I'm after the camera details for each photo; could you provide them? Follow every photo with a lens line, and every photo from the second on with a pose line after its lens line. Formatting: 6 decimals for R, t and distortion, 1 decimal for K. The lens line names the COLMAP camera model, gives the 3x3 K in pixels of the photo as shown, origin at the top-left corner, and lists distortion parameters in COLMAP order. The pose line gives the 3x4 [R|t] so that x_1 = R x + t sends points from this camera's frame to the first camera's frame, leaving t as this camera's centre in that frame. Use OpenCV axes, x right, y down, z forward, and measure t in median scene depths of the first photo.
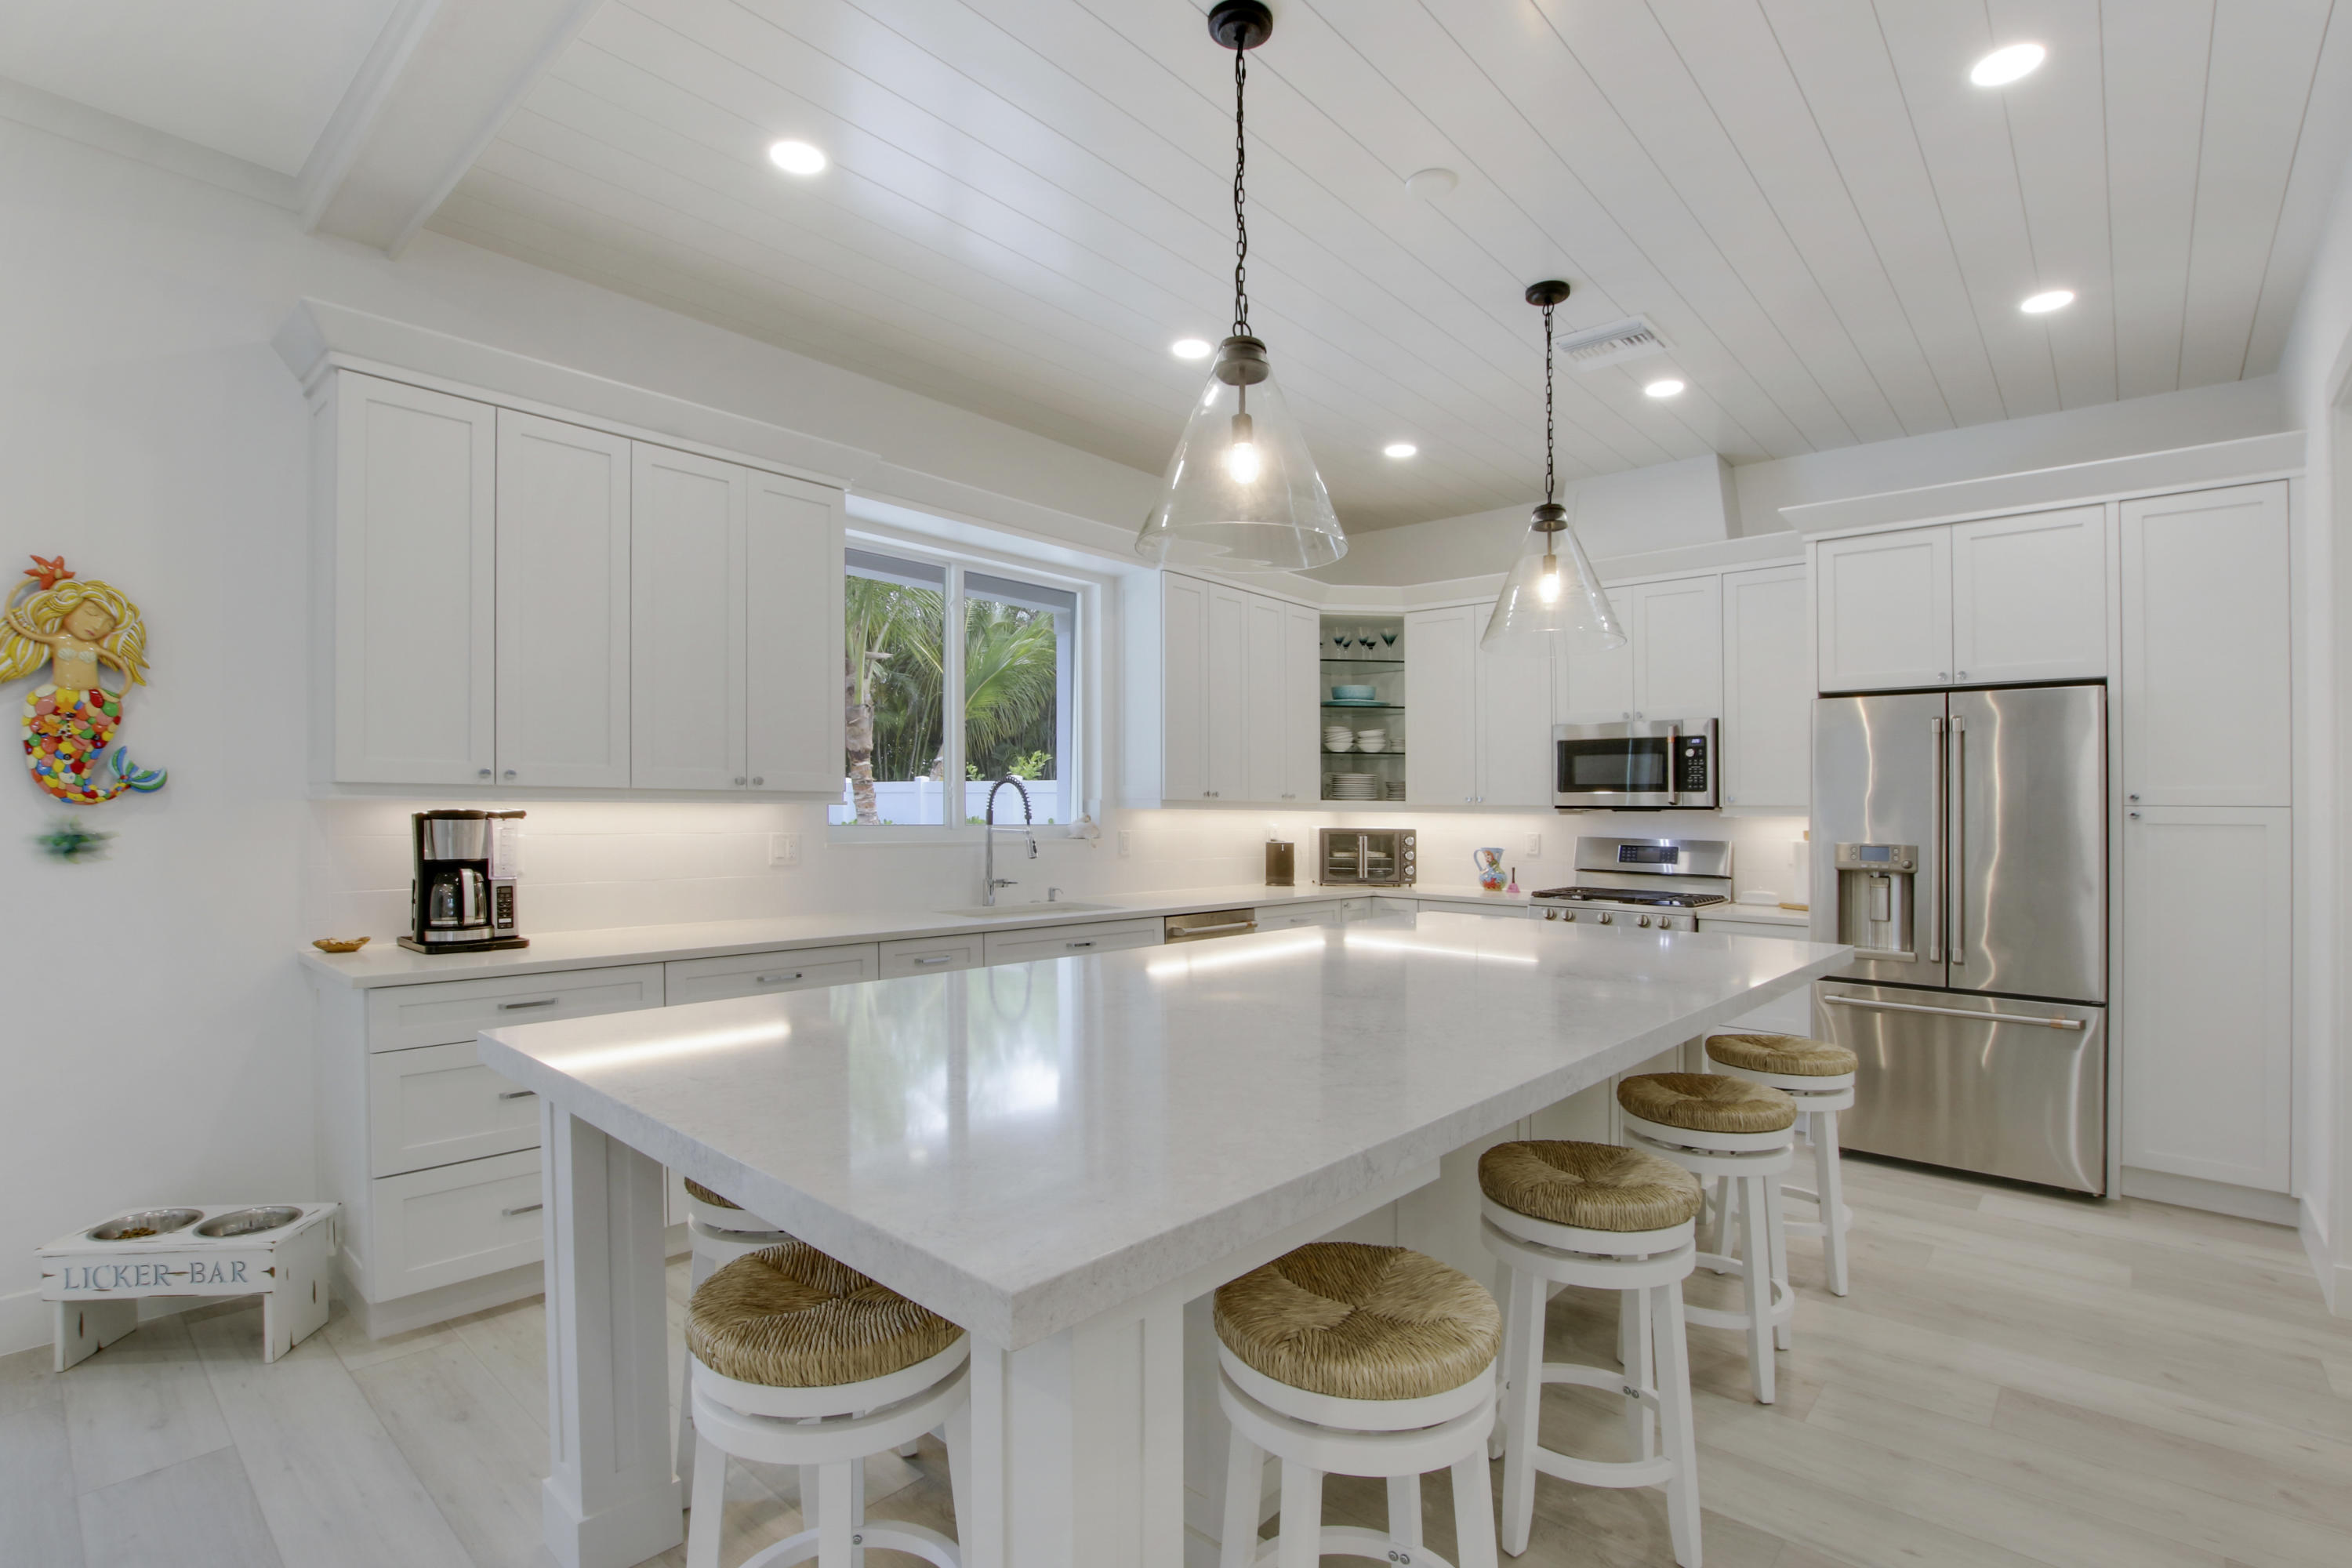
lens RADIAL K [[1104.9, 0, 1189.9], [0, 1104.9, 807.7], [0, 0, 1]] dist [-0.024552, 0.000779]
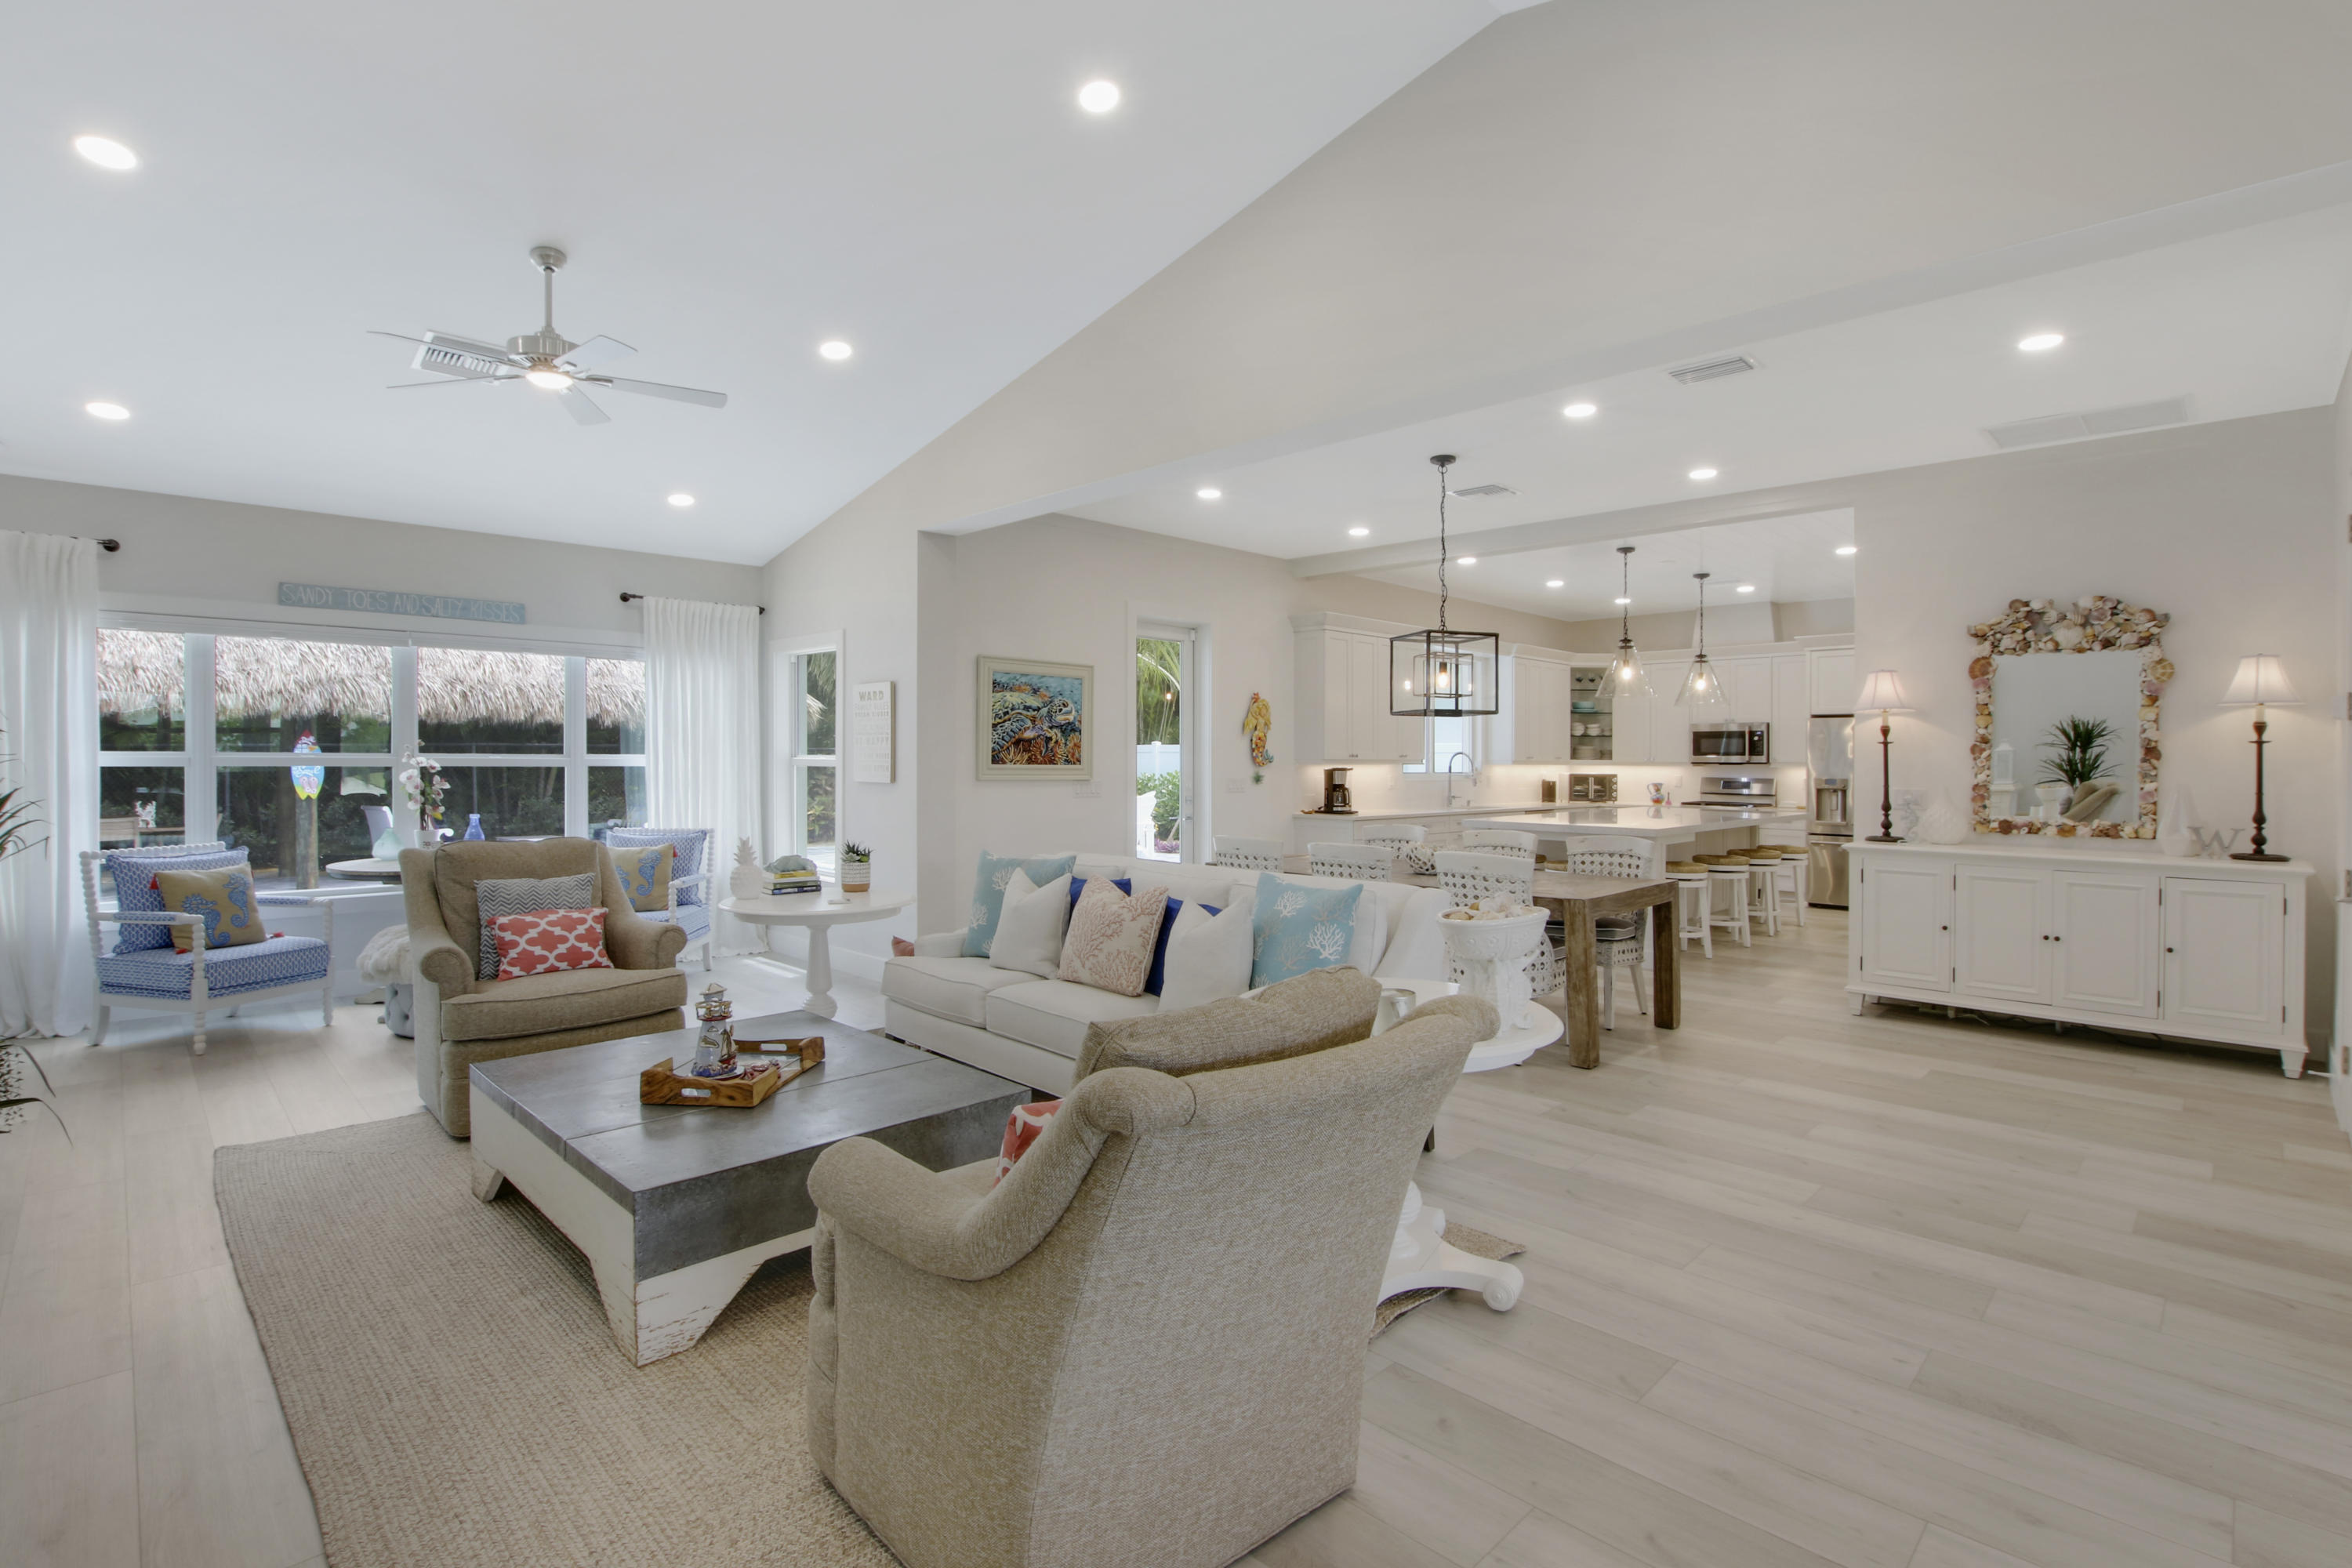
lens RADIAL K [[1105.8, 0, 1201.6], [0, 1105.8, 769.4], [0, 0, 1]] dist [-0.027114, 0.000563]
pose [[0.998554, -0.005087, -0.053512, -0.503283], [0.005609, 0.999938, 0.009609, -0.013907], [0.053460, -0.009896, 0.998521, -1.178801]]
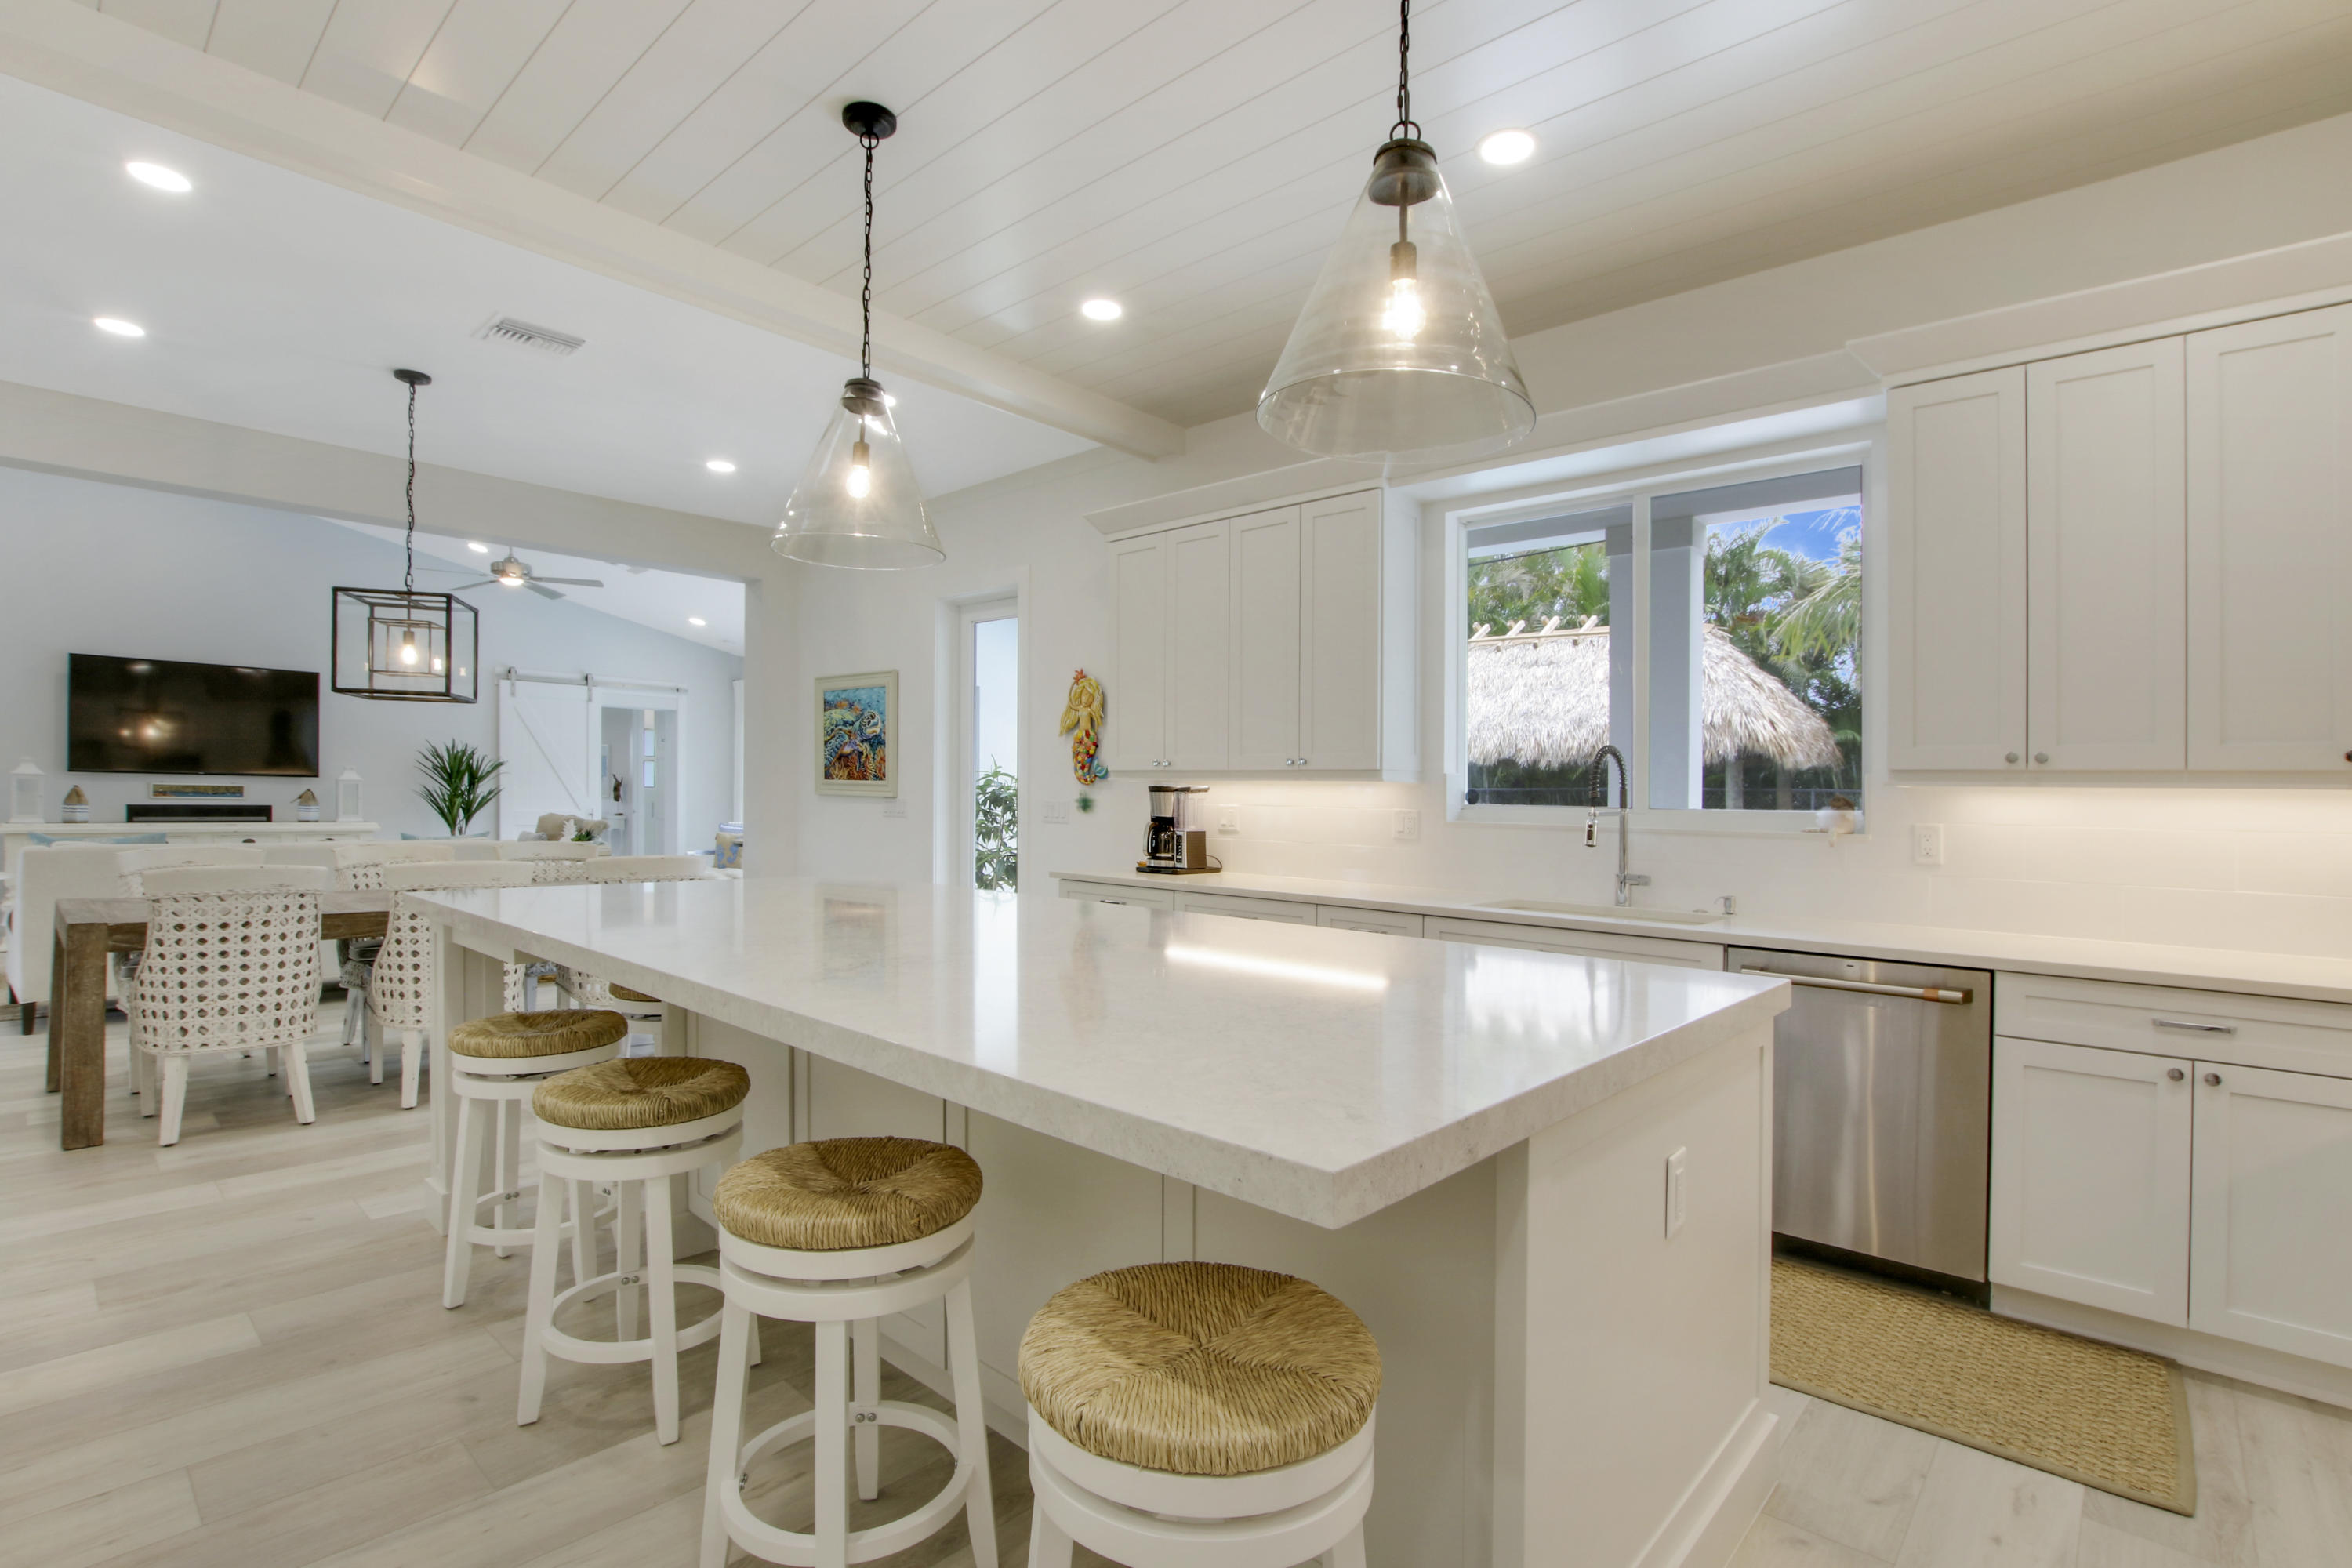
lens RADIAL K [[1093.3, 0, 1194.0], [0, 1093.3, 787.6], [0, 0, 1]] dist [-0.035782, 0.006872]
pose [[-0.013535, -0.007013, -0.999884, 0.534200], [-0.005742, 0.999959, -0.006936, 0.007838], [0.999892, 0.005648, -0.013574, 0.607142]]
